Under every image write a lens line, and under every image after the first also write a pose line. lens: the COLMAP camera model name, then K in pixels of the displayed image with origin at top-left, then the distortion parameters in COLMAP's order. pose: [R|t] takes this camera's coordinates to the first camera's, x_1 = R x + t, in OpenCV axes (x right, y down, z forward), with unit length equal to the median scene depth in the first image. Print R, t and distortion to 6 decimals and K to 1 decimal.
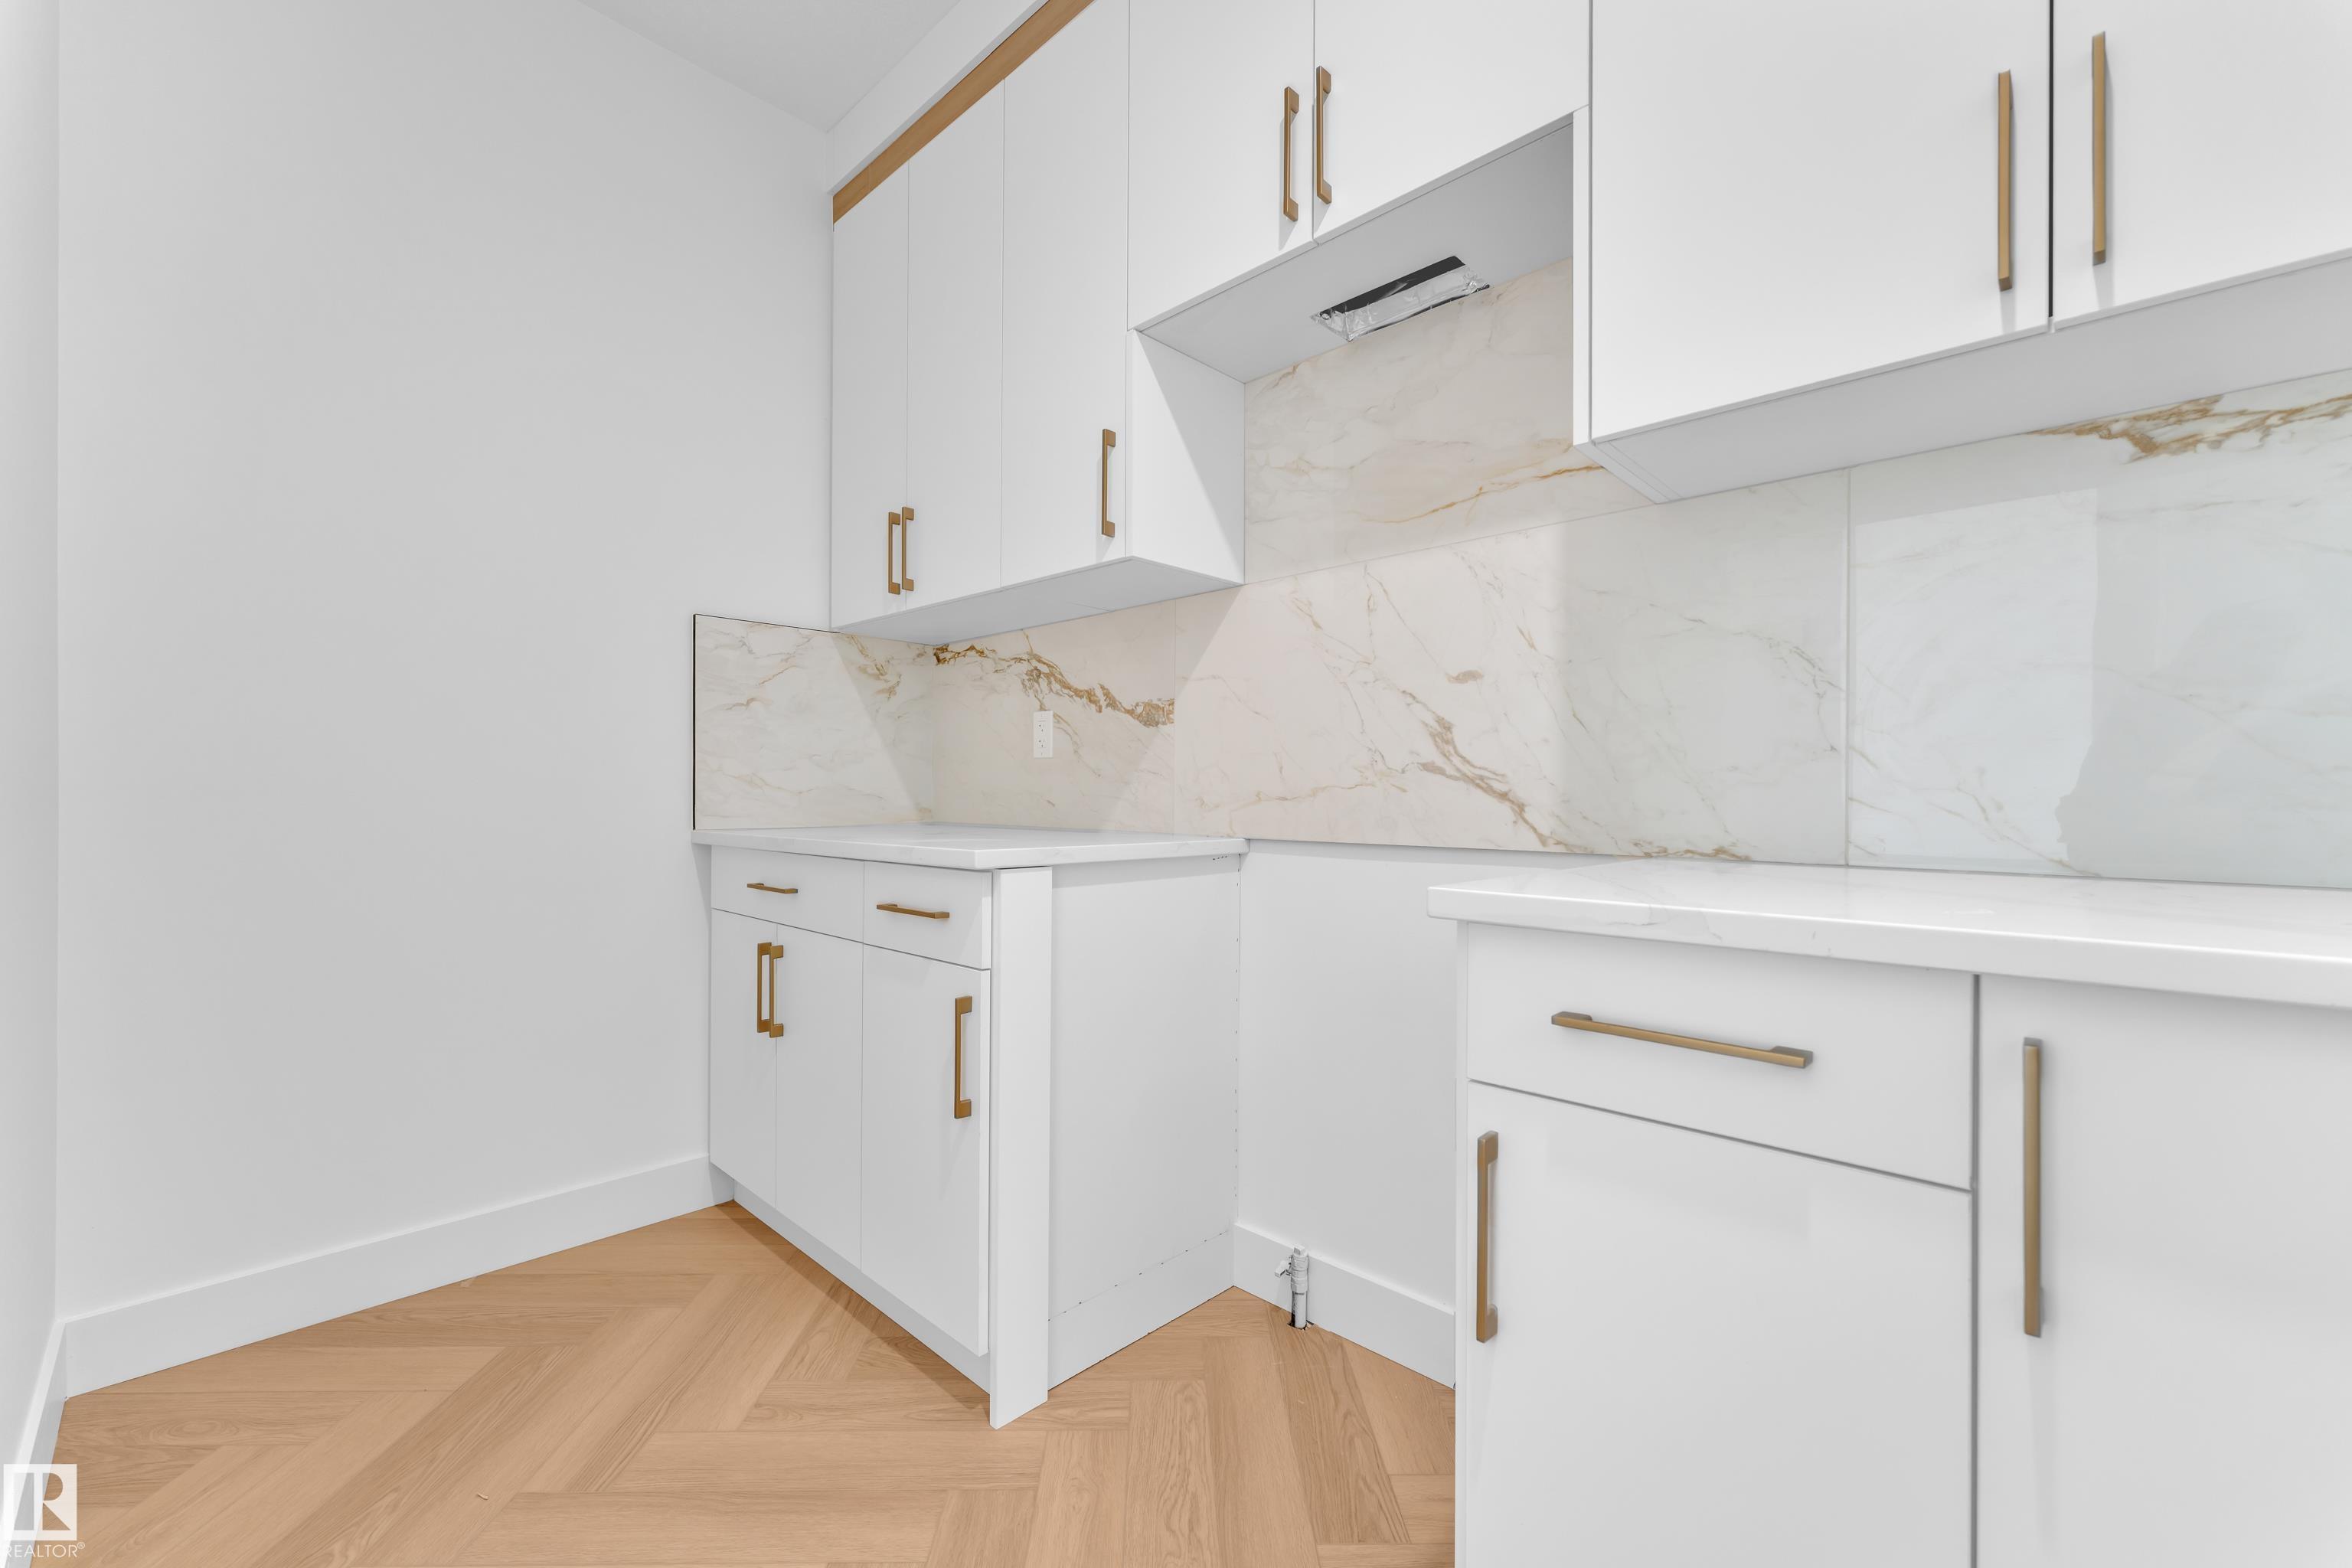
lens RADIAL K [[949.7, 0, 1179.9], [0, 949.7, 792.7], [0, 0, 1]] dist [0.006306, 0.000157]
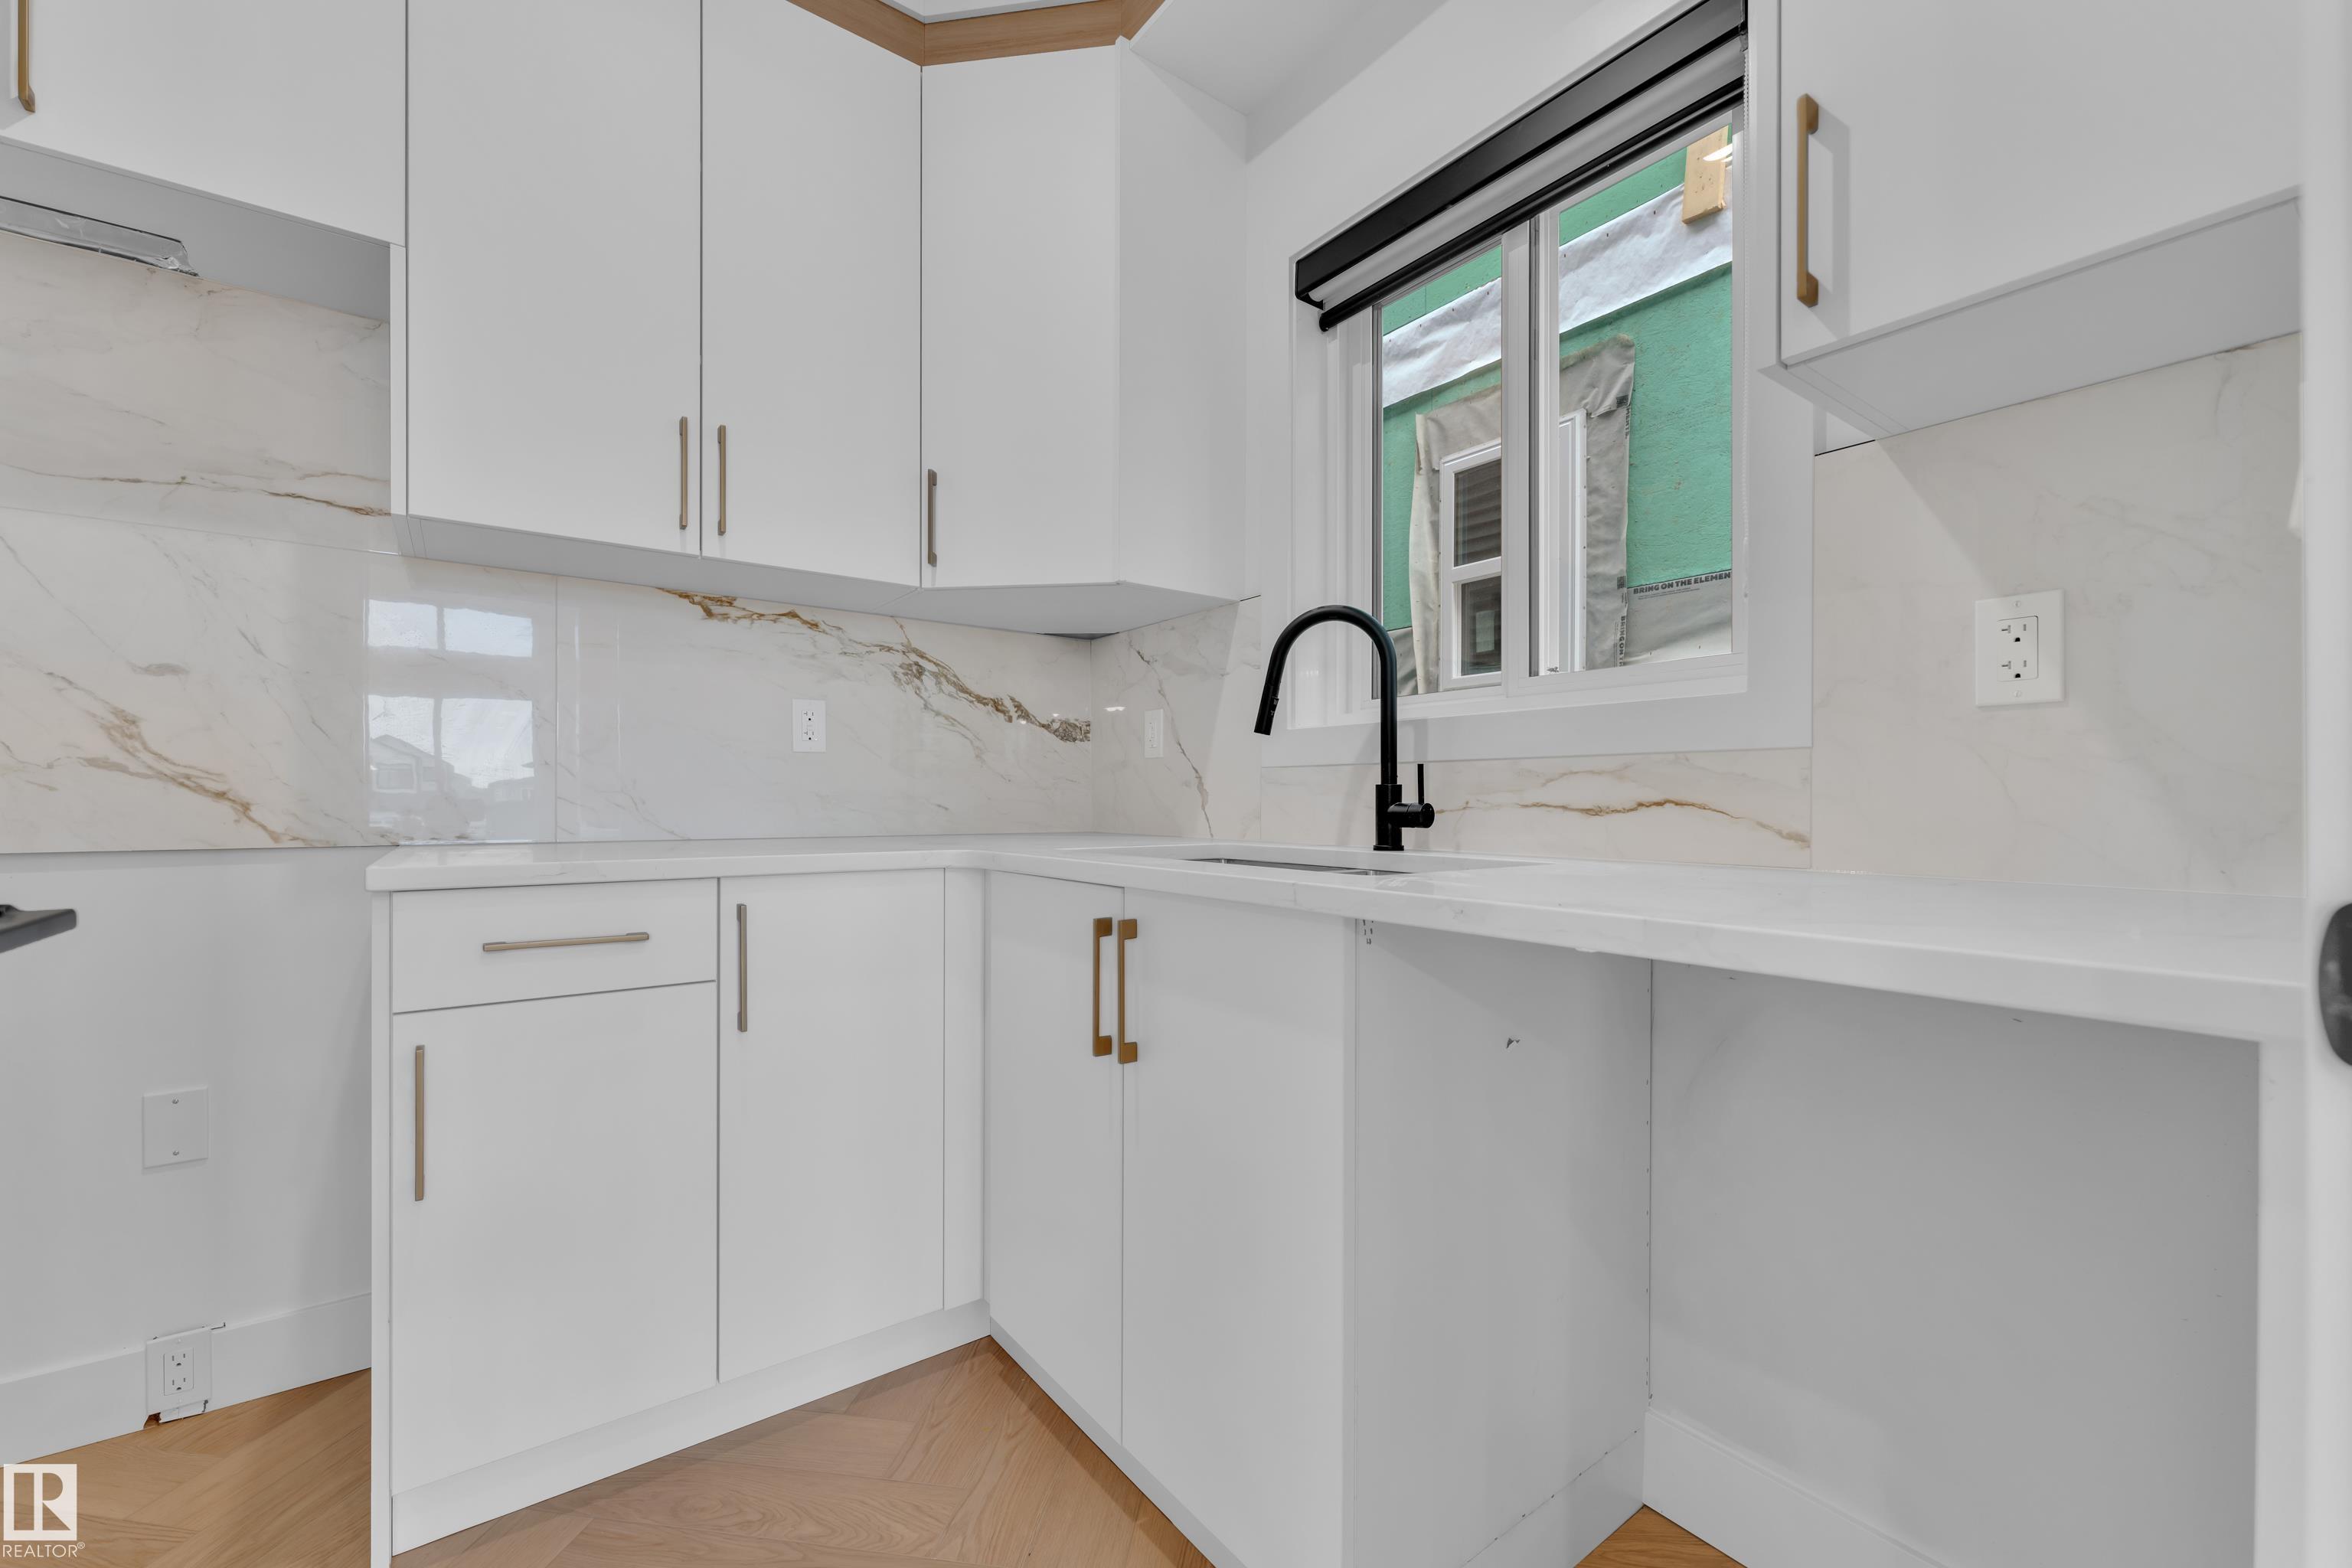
lens RADIAL K [[949.7, 0, 1177.3], [0, 949.7, 796.0], [0, 0, 1]] dist [0.006306, 0.000157]
pose [[0.163545, 0.001249, 0.986535, -0.488375], [-0.004653, 0.999989, -0.000495, 0.000092], [-0.986525, -0.004509, 0.163549, -0.162022]]
